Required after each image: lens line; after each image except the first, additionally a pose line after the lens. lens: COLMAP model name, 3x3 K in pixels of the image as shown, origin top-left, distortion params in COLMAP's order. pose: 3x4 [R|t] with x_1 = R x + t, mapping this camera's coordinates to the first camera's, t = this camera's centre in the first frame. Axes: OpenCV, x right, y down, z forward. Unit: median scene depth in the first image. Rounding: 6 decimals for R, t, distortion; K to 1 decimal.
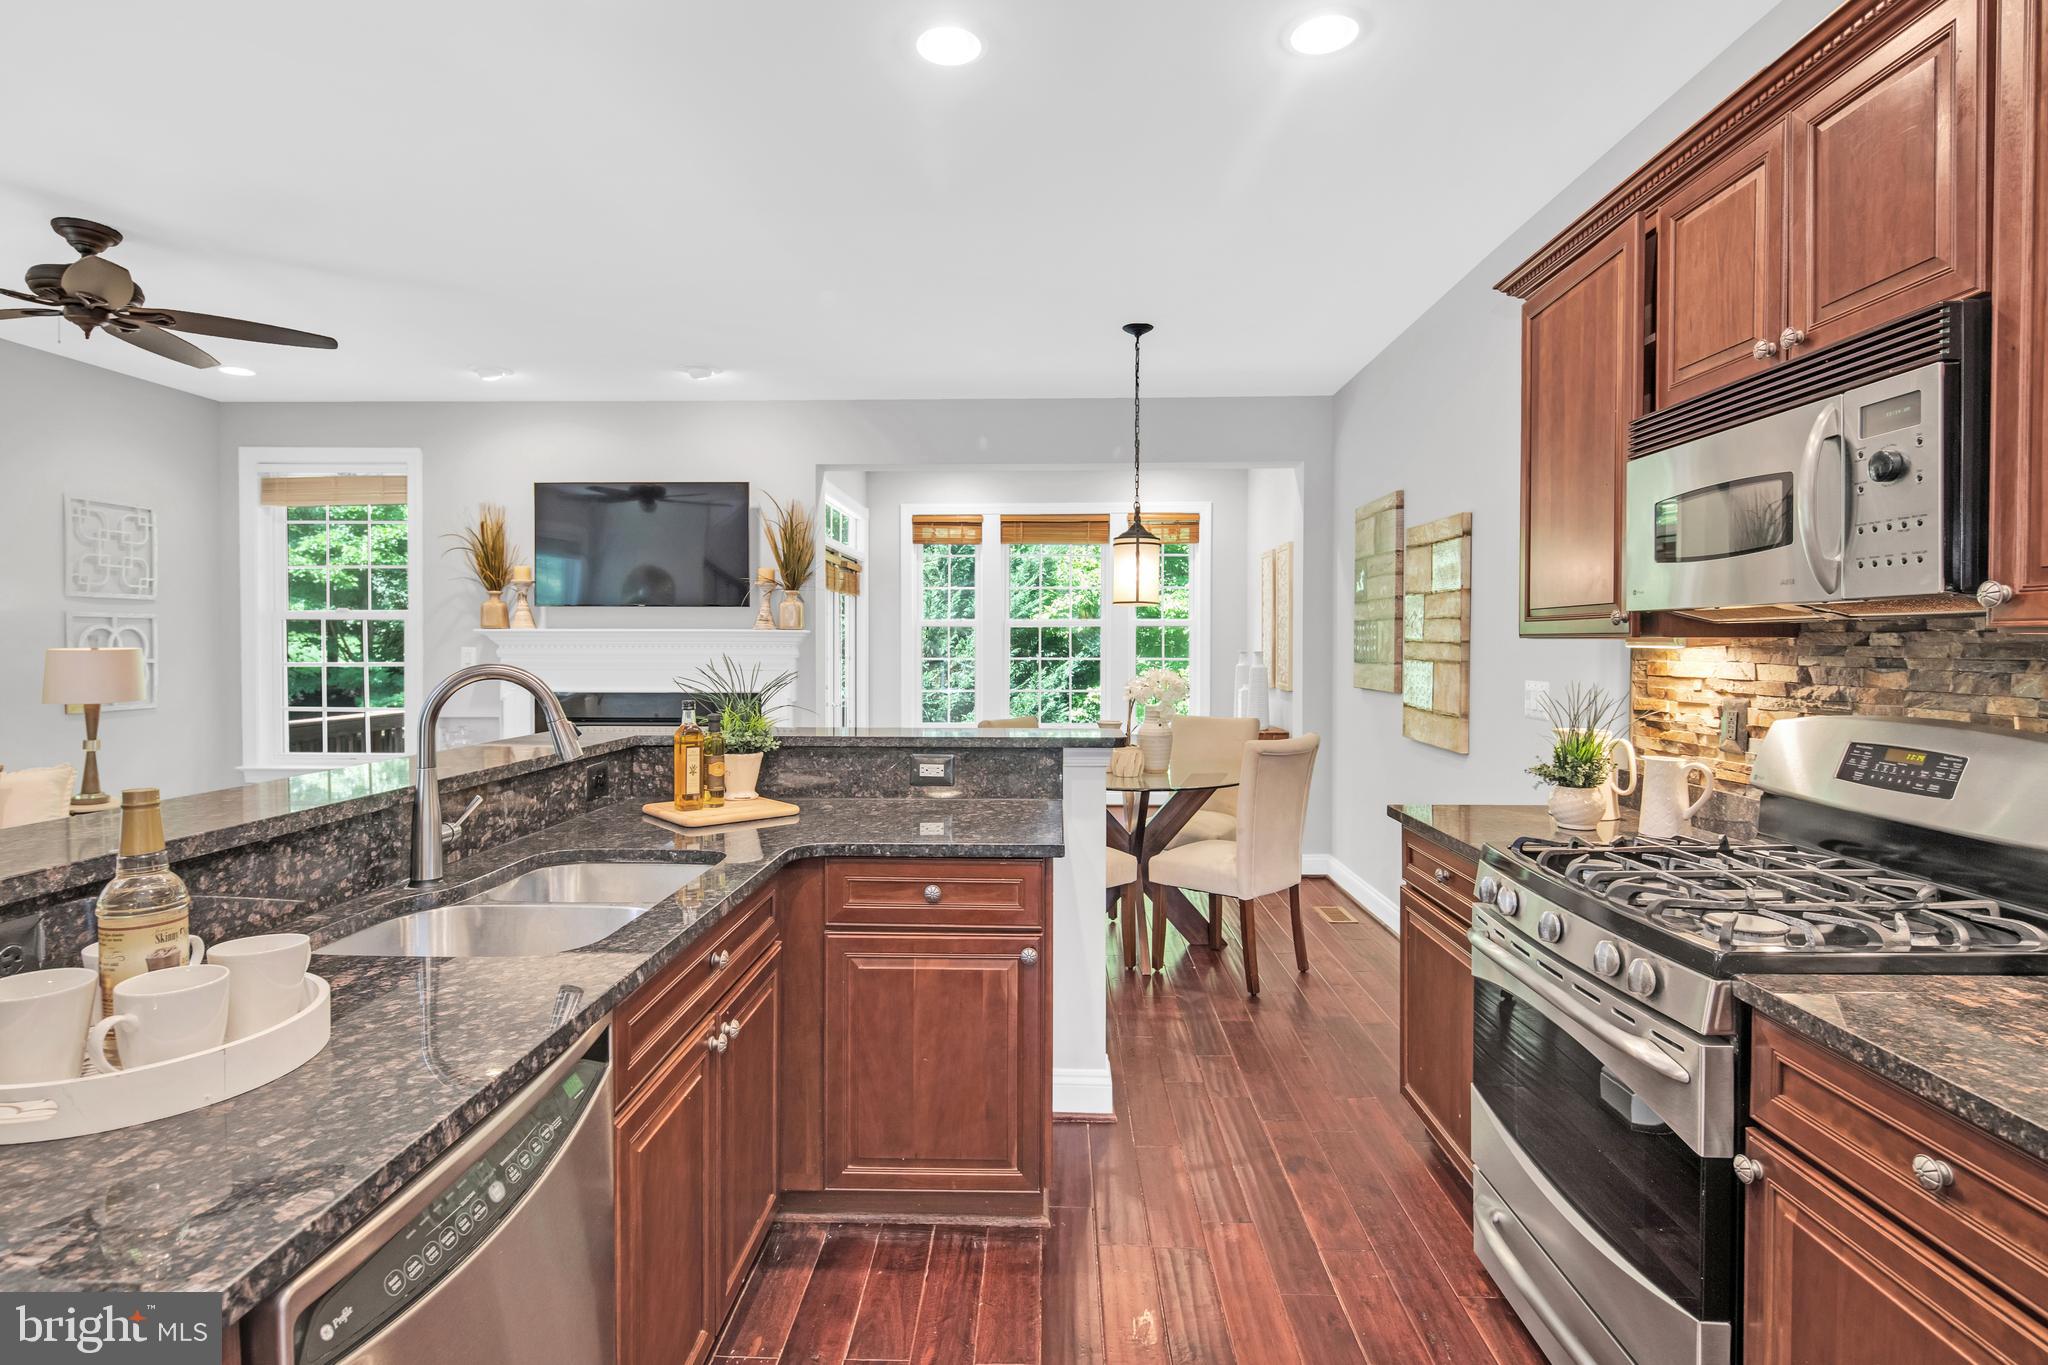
lens RADIAL K [[1016.7, 0, 1022.2], [0, 1016.7, 652.1], [0, 0, 1]] dist [0.001992, -0.000393]
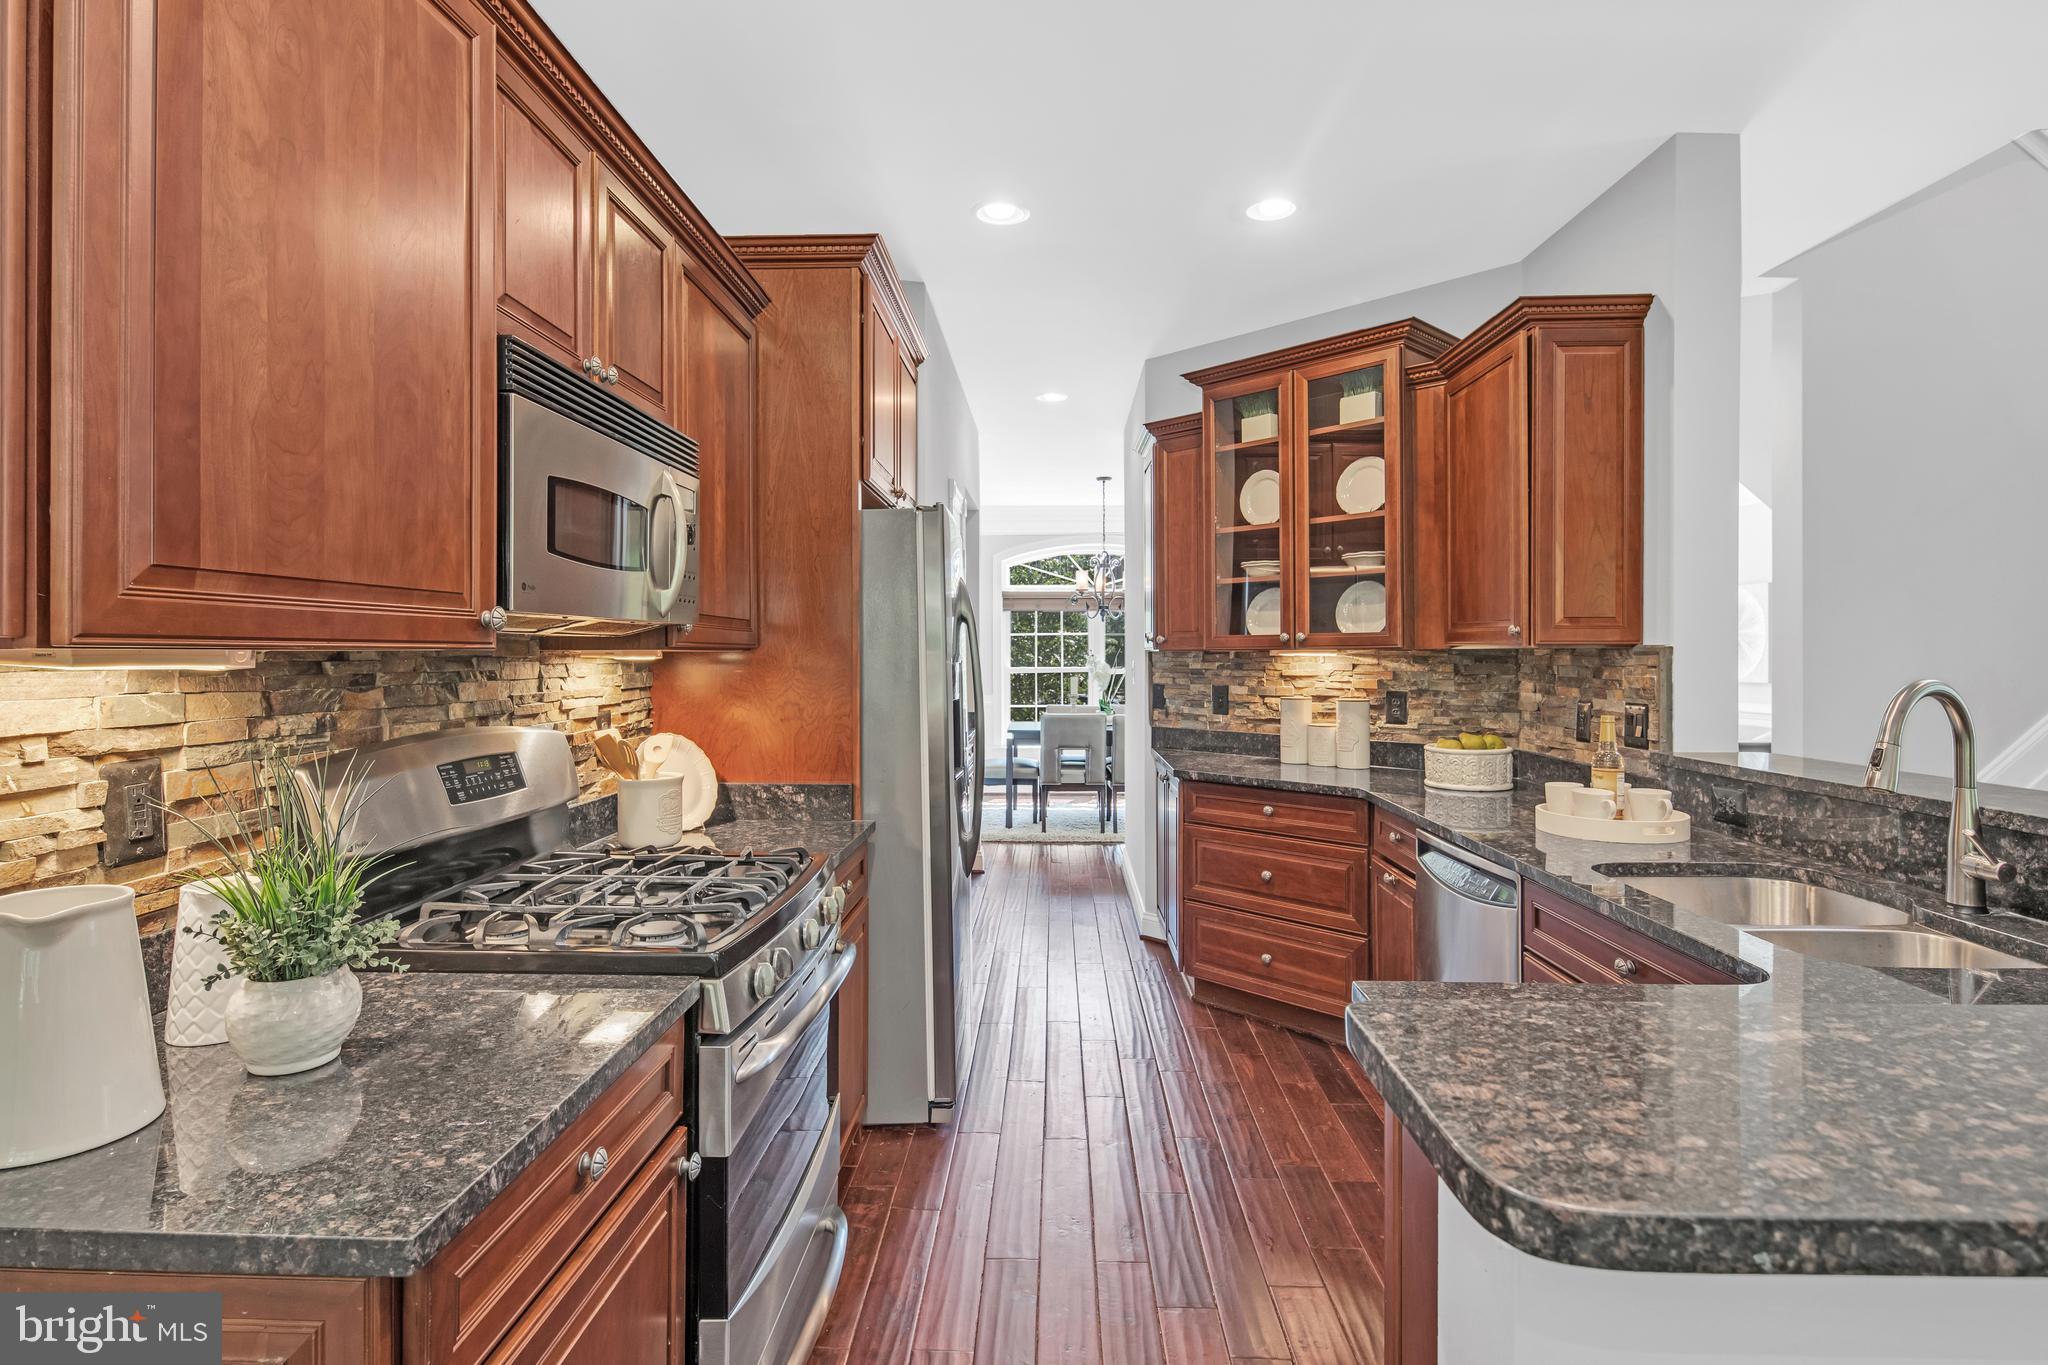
lens RADIAL K [[1025.9, 0, 1022.3], [0, 1025.9, 655.7], [0, 0, 1]] dist [0.000336, -0.000483]
pose [[-0.999986, 0.000515, 0.005237, 0.116205], [0.000577, 0.999931, 0.011774, -0.008424], [-0.005231, 0.011777, -0.999917, 0.784785]]
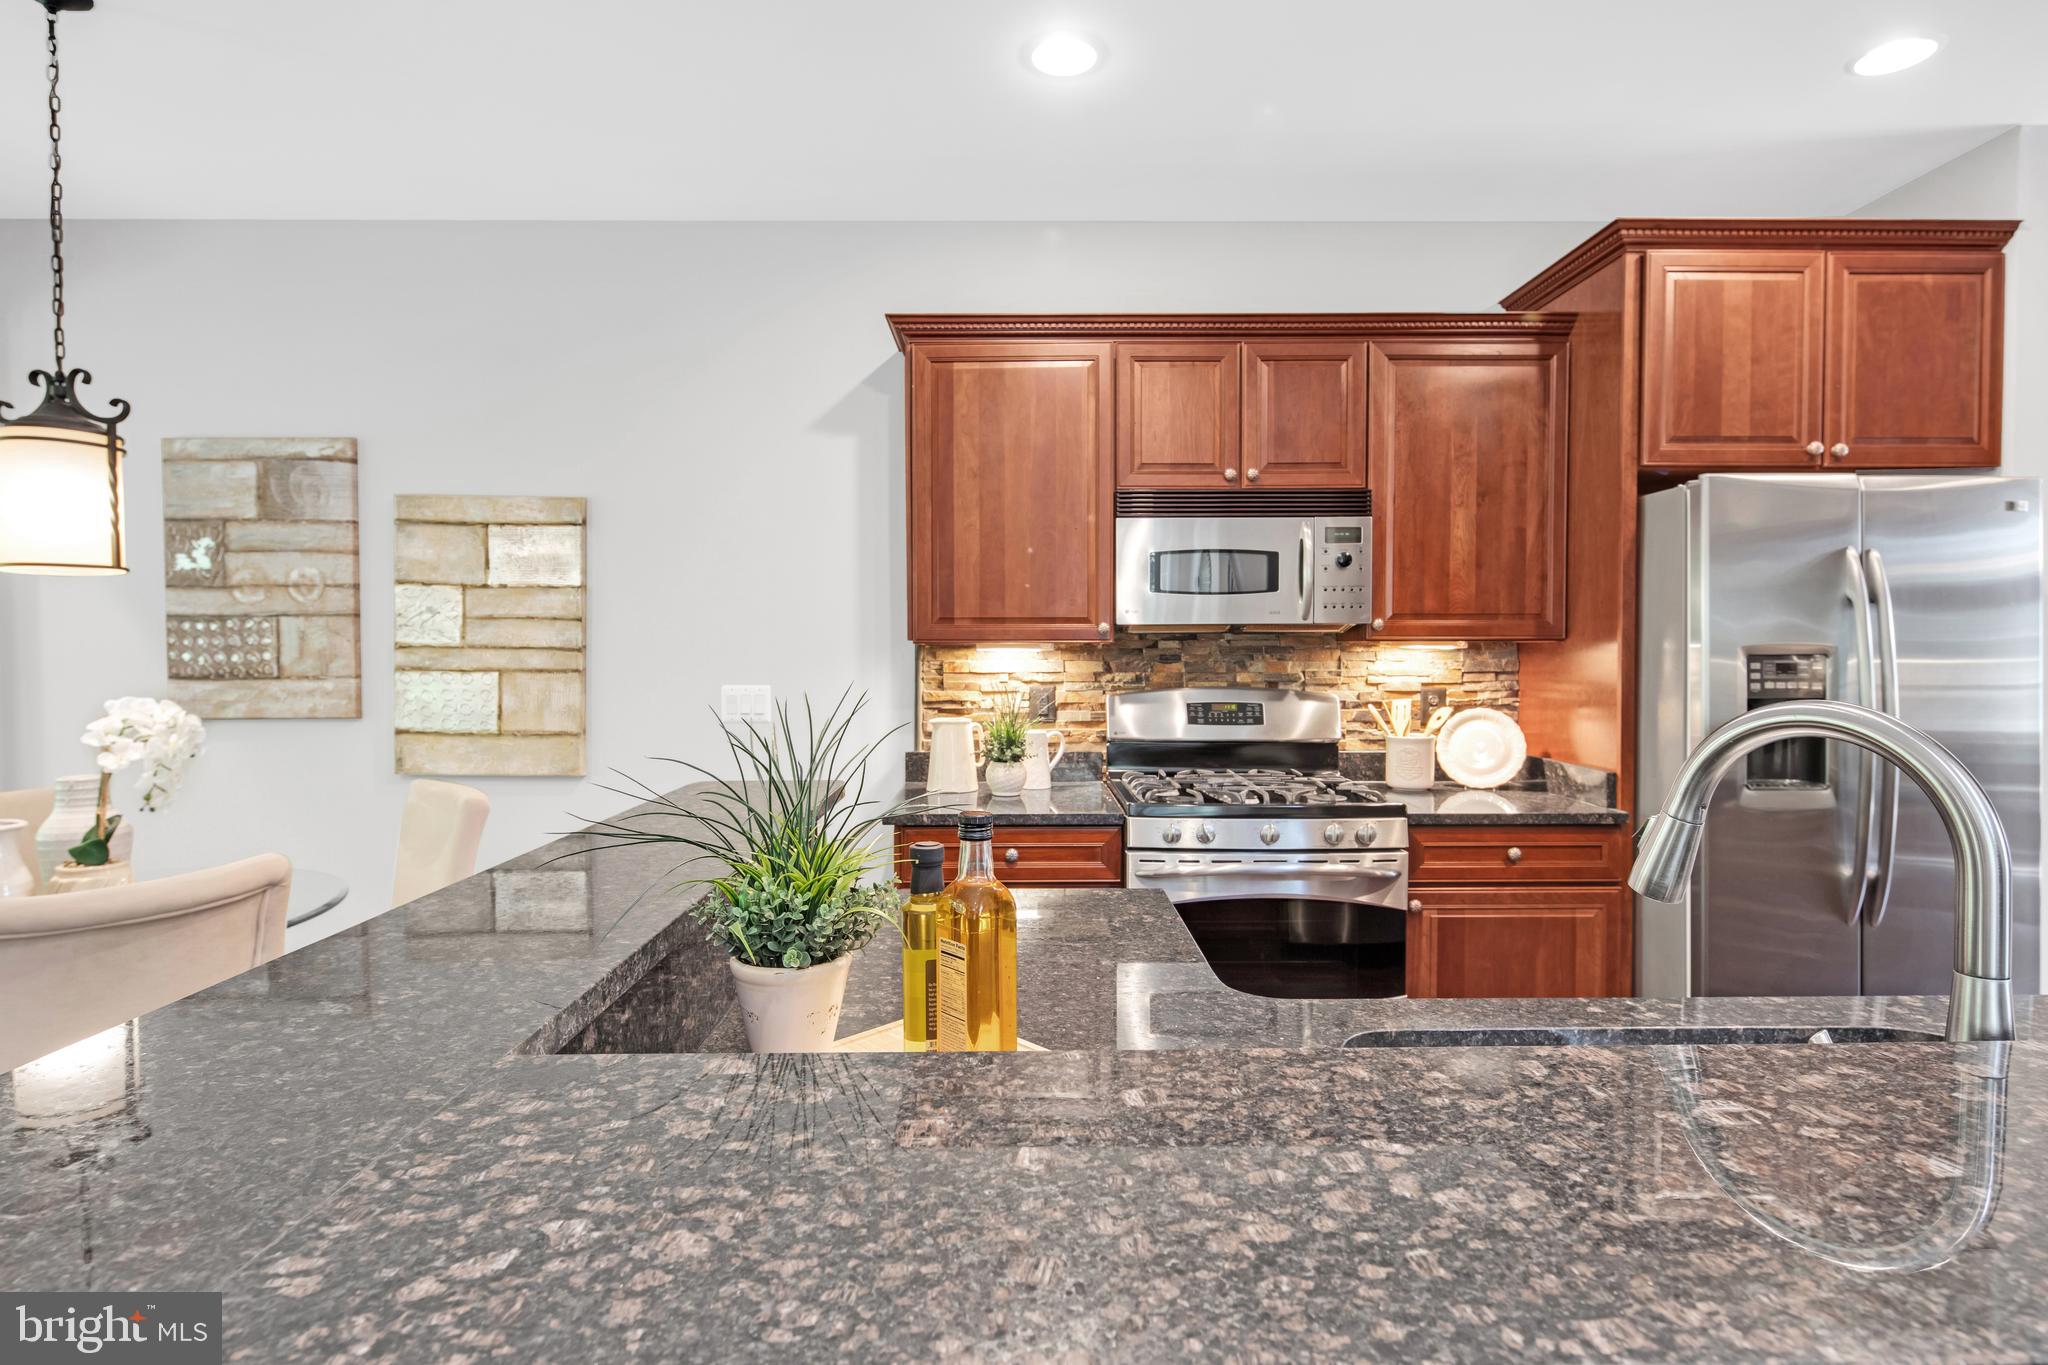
lens RADIAL K [[1033.1, 0, 1023.6], [0, 1033.1, 673.4], [0, 0, 1]] dist [0.001966, 0.000142]
pose [[-0.035611, -0.026303, 0.999020, -0.387791], [0.011485, 0.999577, 0.026727, -0.005414], [-0.999300, 0.012426, -0.035294, 0.549810]]
